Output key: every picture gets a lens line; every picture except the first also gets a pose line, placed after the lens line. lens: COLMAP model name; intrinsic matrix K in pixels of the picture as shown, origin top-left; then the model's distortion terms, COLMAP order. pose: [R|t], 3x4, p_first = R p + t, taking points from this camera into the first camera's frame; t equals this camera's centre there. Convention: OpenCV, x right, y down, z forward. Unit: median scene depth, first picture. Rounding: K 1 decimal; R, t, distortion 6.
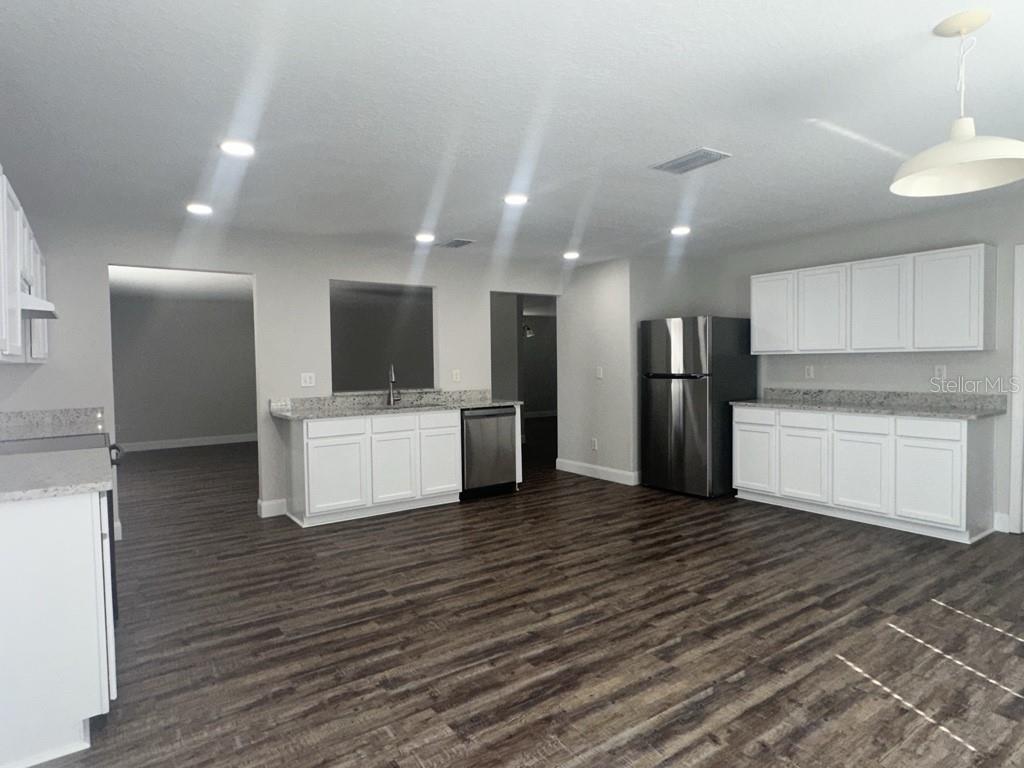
lens RADIAL K [[587.1, 0, 511.2], [0, 587.1, 382.6], [0, 0, 1]] dist [-0.003542, 0.000232]
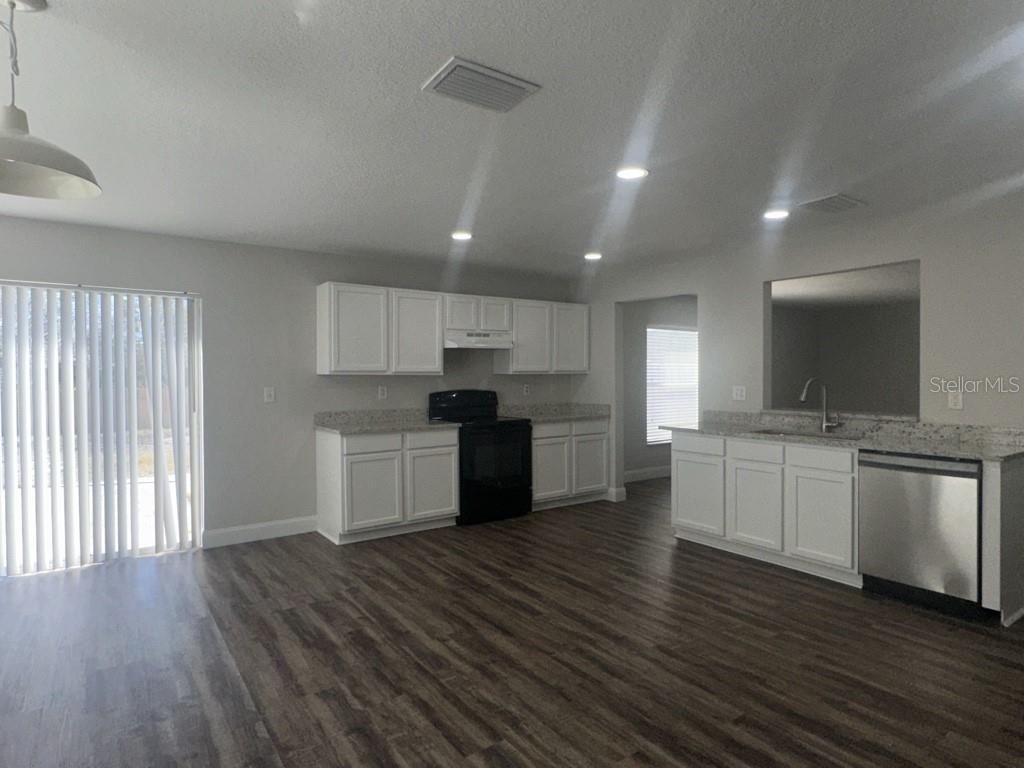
lens RADIAL K [[587.1, 0, 510.3], [0, 587.1, 383.6], [0, 0, 1]] dist [-0.003542, 0.000232]
pose [[0.001780, 0.031968, -0.999487, 0.946912], [-0.031093, 0.999007, 0.031897, -0.061337], [0.999515, 0.031021, 0.002773, 1.008058]]
